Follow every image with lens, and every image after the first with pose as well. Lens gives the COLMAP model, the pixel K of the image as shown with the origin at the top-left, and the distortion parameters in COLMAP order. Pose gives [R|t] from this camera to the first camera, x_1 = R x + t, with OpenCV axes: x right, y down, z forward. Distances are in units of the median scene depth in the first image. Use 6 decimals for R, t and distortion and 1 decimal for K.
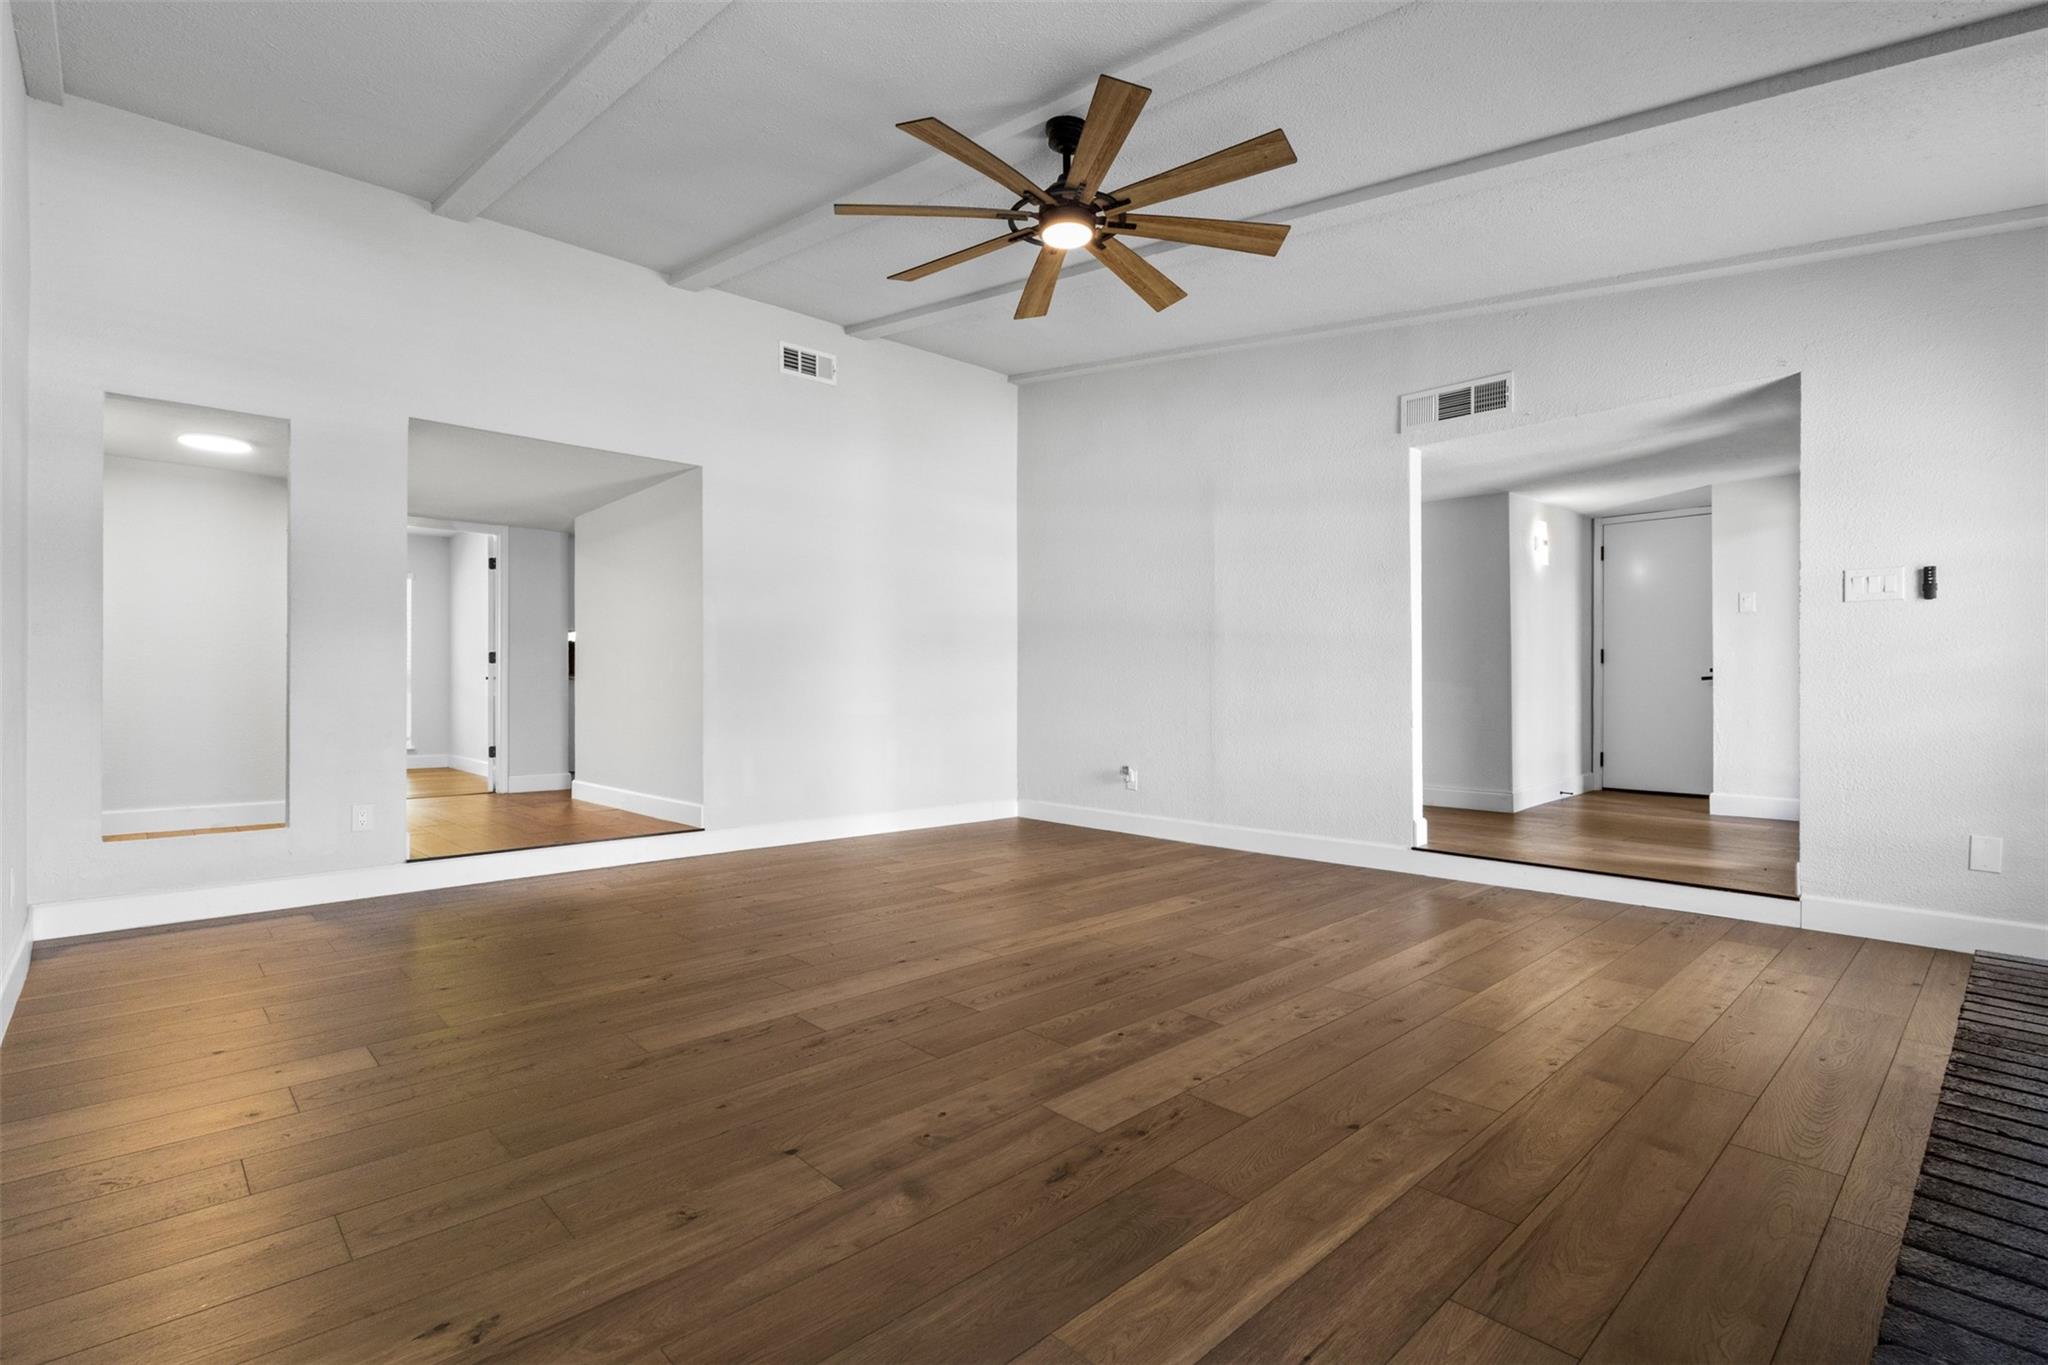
lens RADIAL K [[932.1, 0, 1030.8], [0, 932.1, 674.6], [0, 0, 1]] dist [-0.000863, -0.000434]
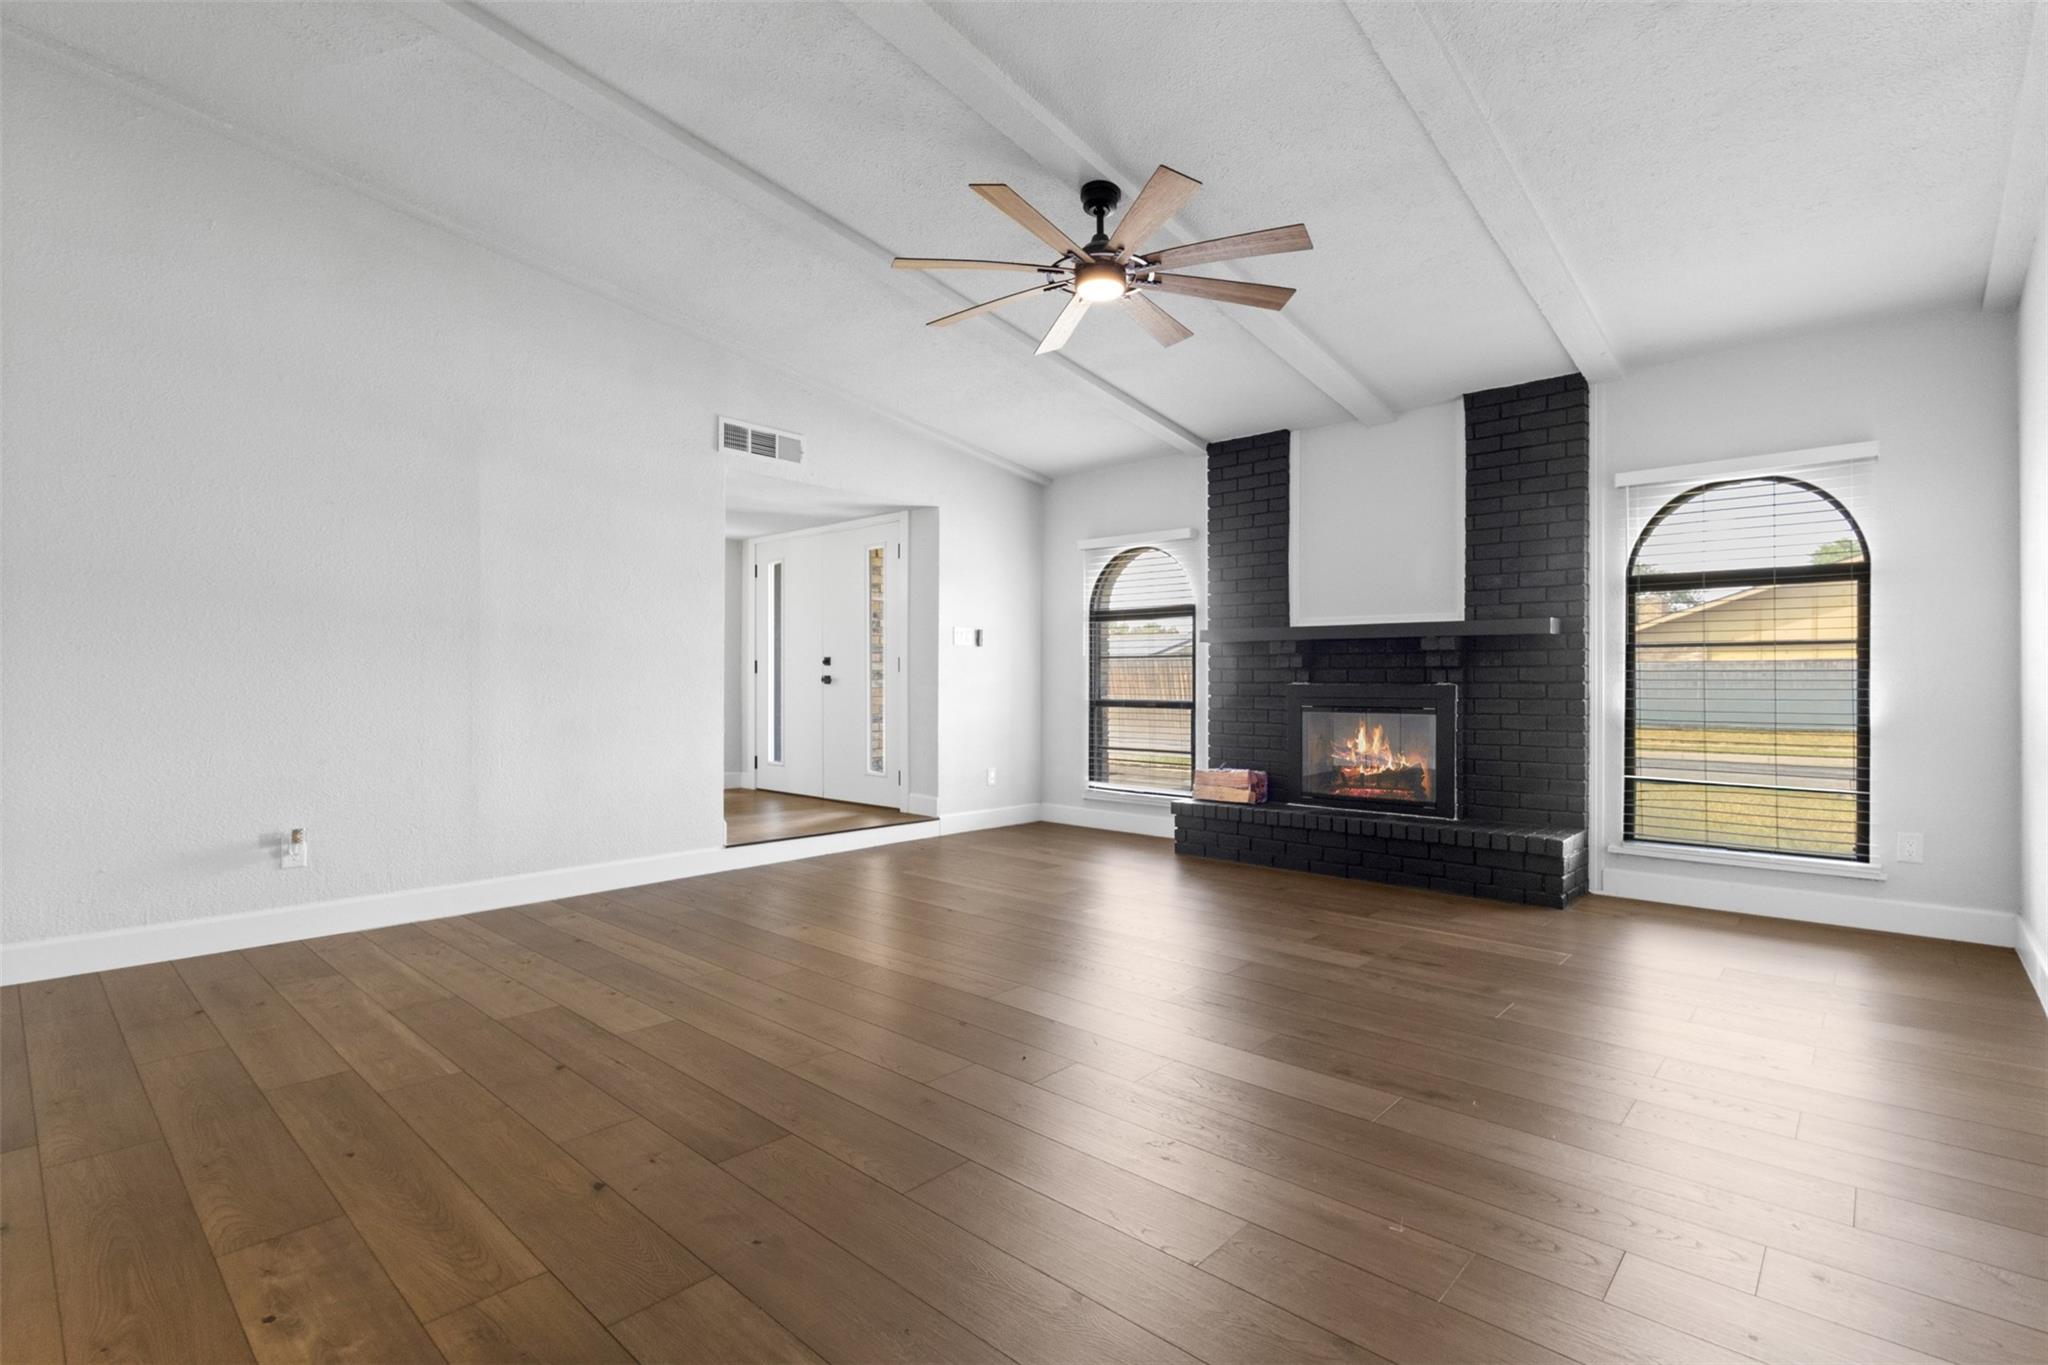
lens RADIAL K [[951.5, 0, 1024.0], [0, 951.5, 682.5], [0, 0, 1]] dist [0.010823, -0.000002]
pose [[-0.089296, 0.006756, 0.995982, -1.060284], [-0.001739, 0.999974, -0.006939, 0.004944], [-0.996004, -0.002352, -0.089282, 1.192375]]
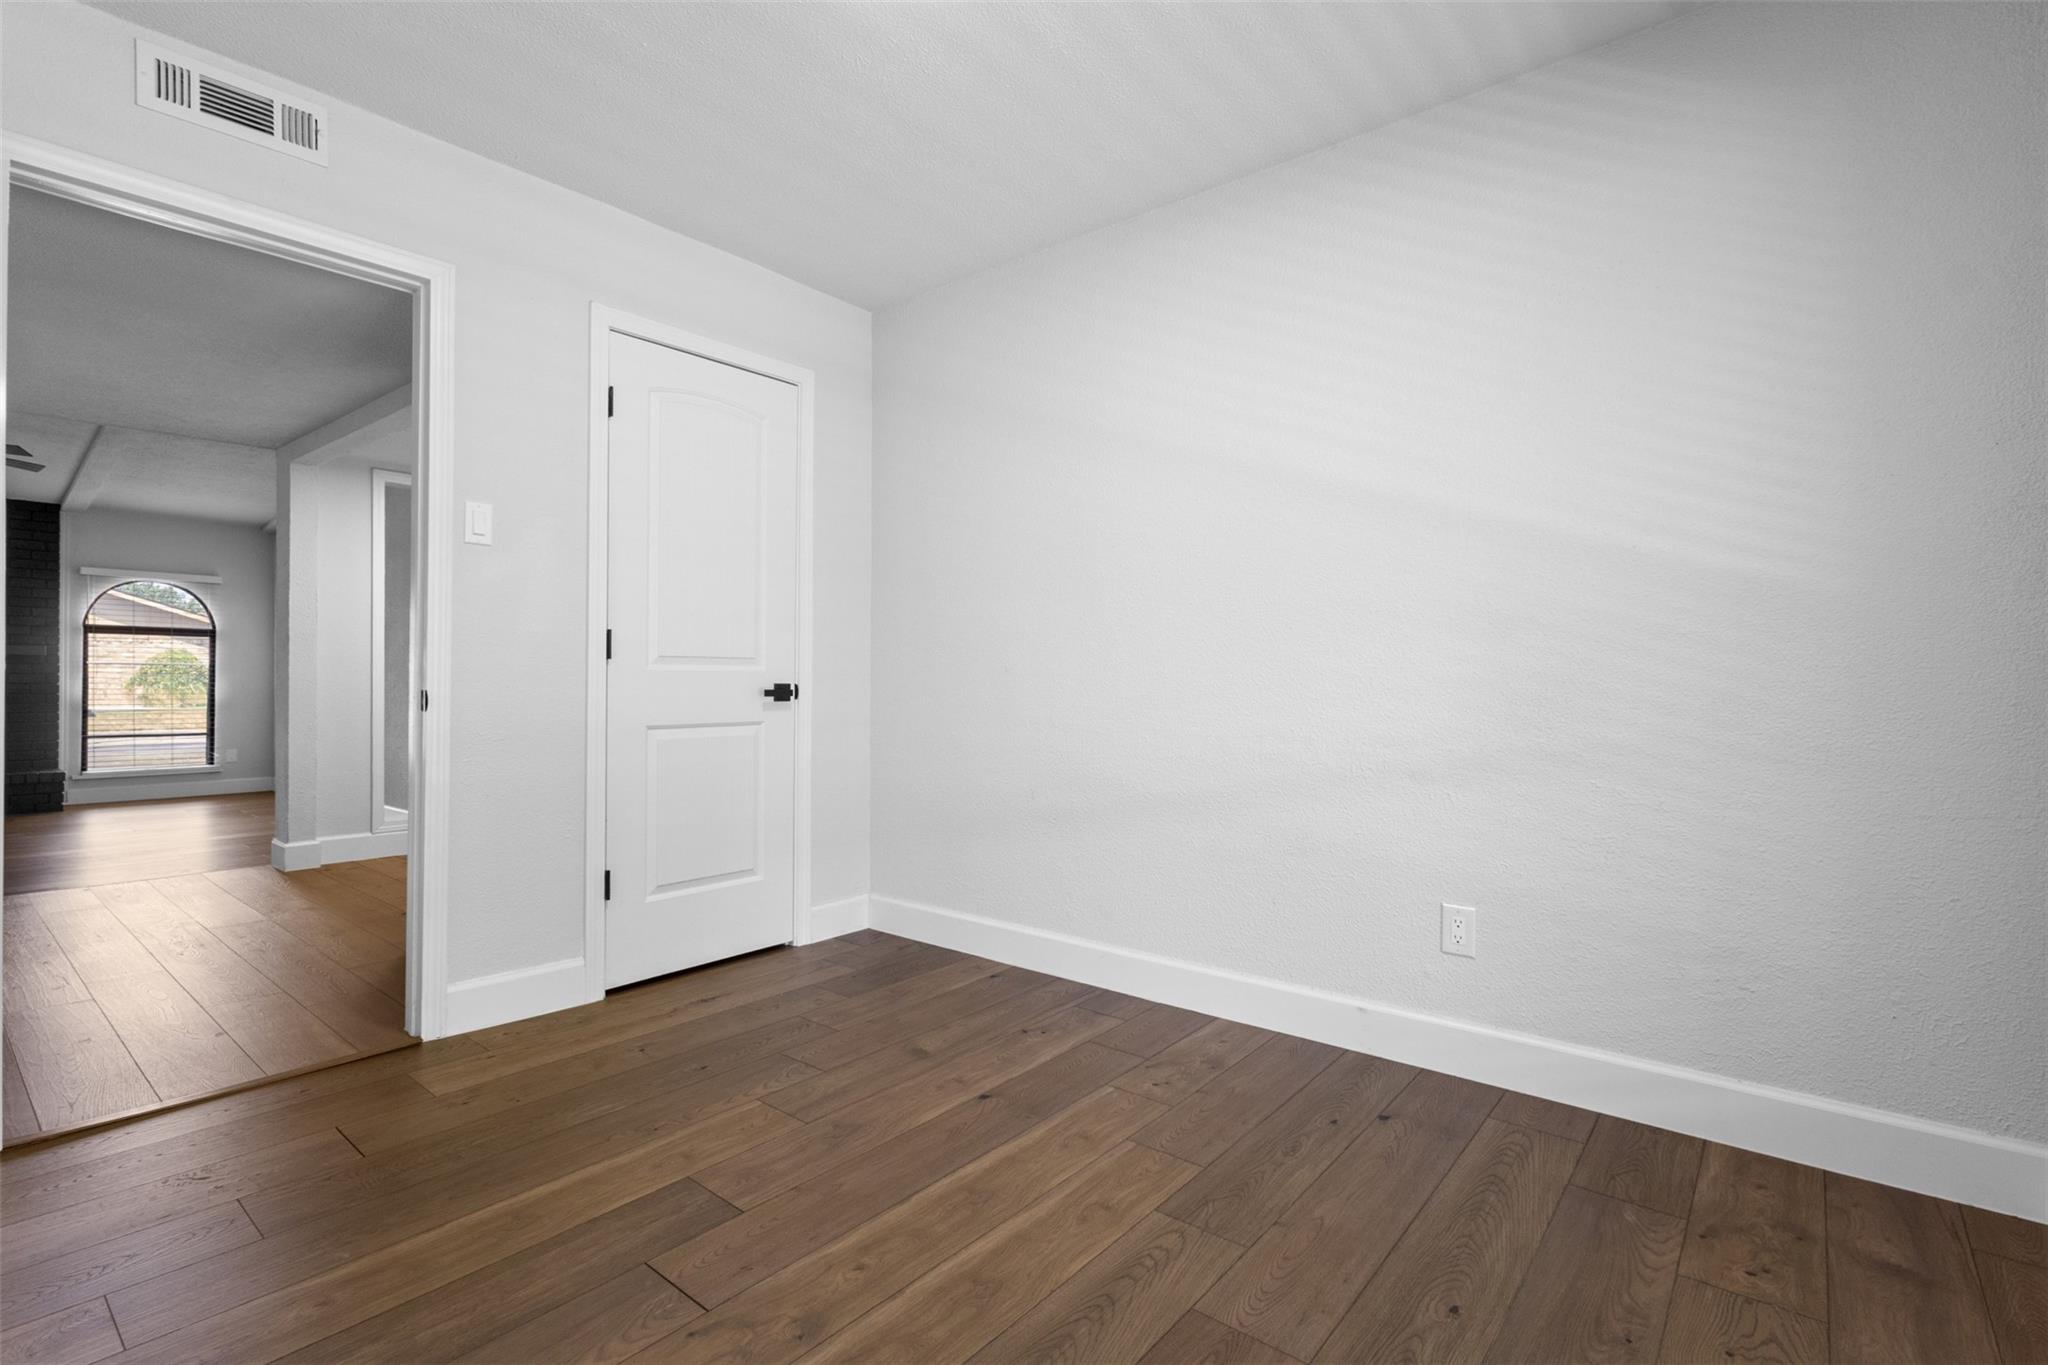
lens RADIAL K [[932.1, 0, 1030.8], [0, 932.1, 674.6], [0, 0, 1]] dist [-0.000863, -0.000434]
pose [[-0.990282, 0.000967, -0.139071, -1.916335], [0.001339, 0.999996, -0.002583, -0.021240], [0.139067, -0.002745, -0.990279, 3.060171]]
